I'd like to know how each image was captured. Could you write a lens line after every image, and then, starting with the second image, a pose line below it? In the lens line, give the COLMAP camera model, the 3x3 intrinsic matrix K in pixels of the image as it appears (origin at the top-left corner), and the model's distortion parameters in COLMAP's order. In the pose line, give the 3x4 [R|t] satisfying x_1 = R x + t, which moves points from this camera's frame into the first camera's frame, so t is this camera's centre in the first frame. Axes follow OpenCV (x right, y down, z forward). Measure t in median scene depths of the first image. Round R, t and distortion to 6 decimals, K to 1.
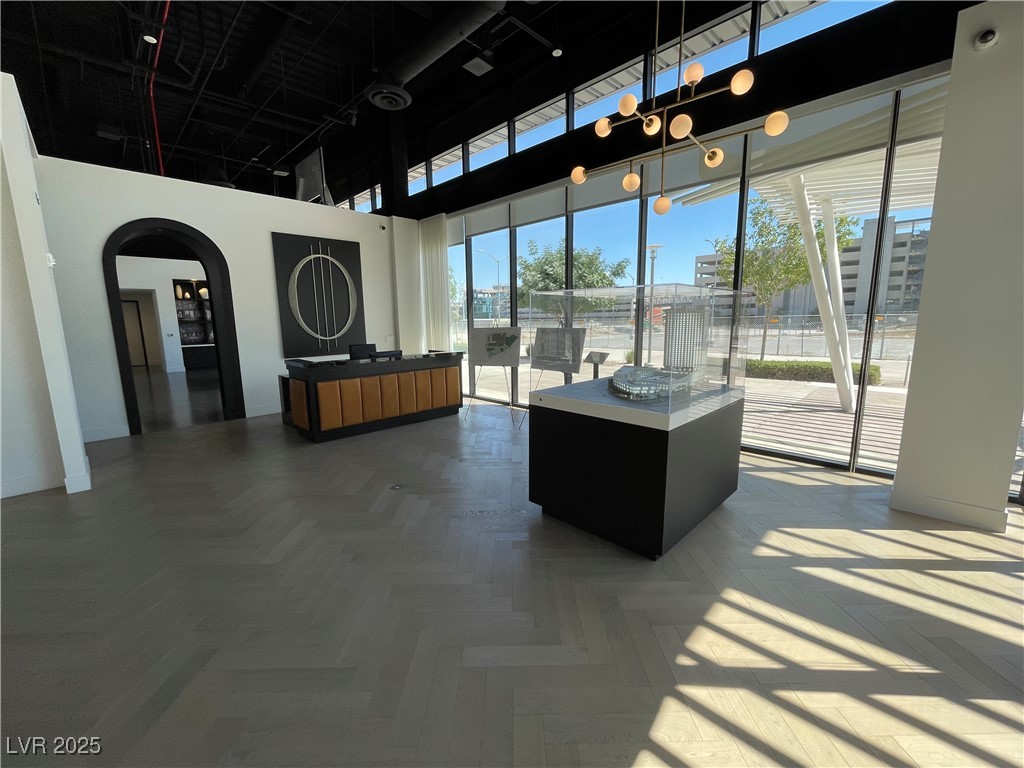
lens RADIAL K [[413.3, 0, 537.5], [0, 413.3, 380.7], [0, 0, 1]] dist [0.002080, 0.000823]
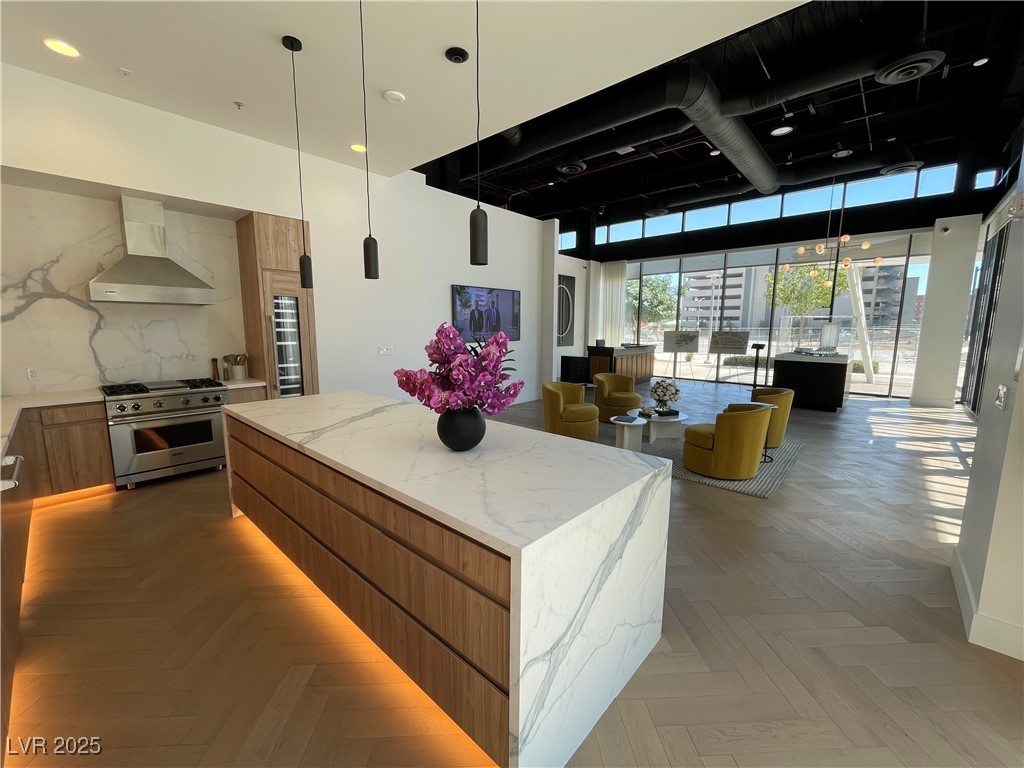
lens RADIAL K [[413.3, 0, 532.8], [0, 413.3, 375.0], [0, 0, 1]] dist [0.002080, 0.000823]
pose [[0.999131, 0.015457, 0.038717, -1.164939], [-0.014205, 0.999374, -0.032416, 0.188099], [-0.039194, 0.031837, 0.998724, -1.069393]]
